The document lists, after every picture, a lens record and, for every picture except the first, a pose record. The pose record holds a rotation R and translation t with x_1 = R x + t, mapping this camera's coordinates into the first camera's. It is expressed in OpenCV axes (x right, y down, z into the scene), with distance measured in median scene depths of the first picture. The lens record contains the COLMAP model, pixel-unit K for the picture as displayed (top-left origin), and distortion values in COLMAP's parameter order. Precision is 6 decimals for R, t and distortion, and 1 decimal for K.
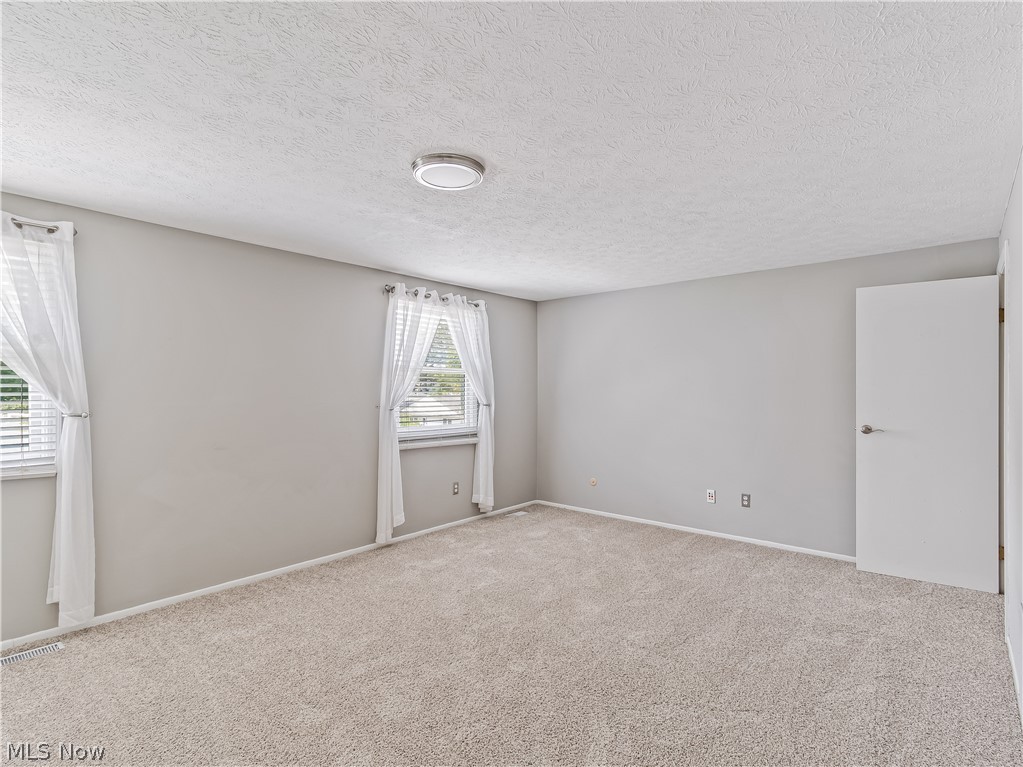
lens RADIAL K [[526.4, 0, 512.2], [0, 526.4, 385.1], [0, 0, 1]] dist [0.014392, 0.000098]
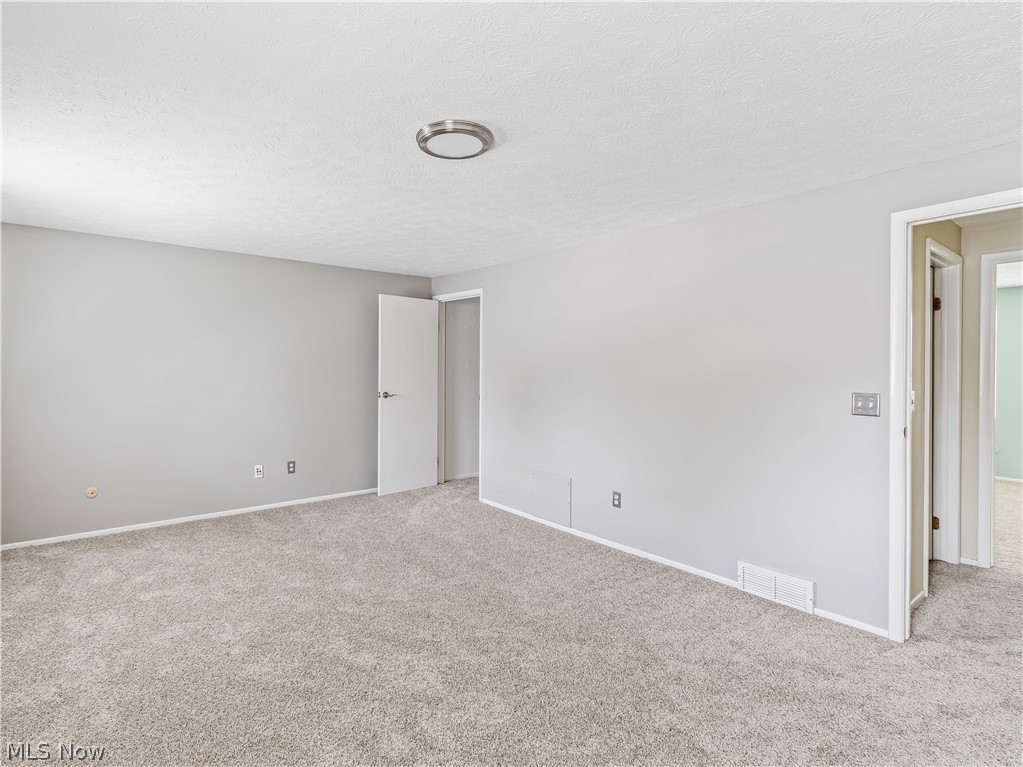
lens RADIAL K [[513.1, 0, 465.4], [0, 513.1, 365.7], [0, 0, 1]] dist [0.008479, -0.002138]
pose [[0.213492, 0.005277, 0.976931, -0.524778], [-0.006906, 0.999969, -0.003892, 0.008898], [-0.976920, -0.005916, 0.213521, 0.420784]]
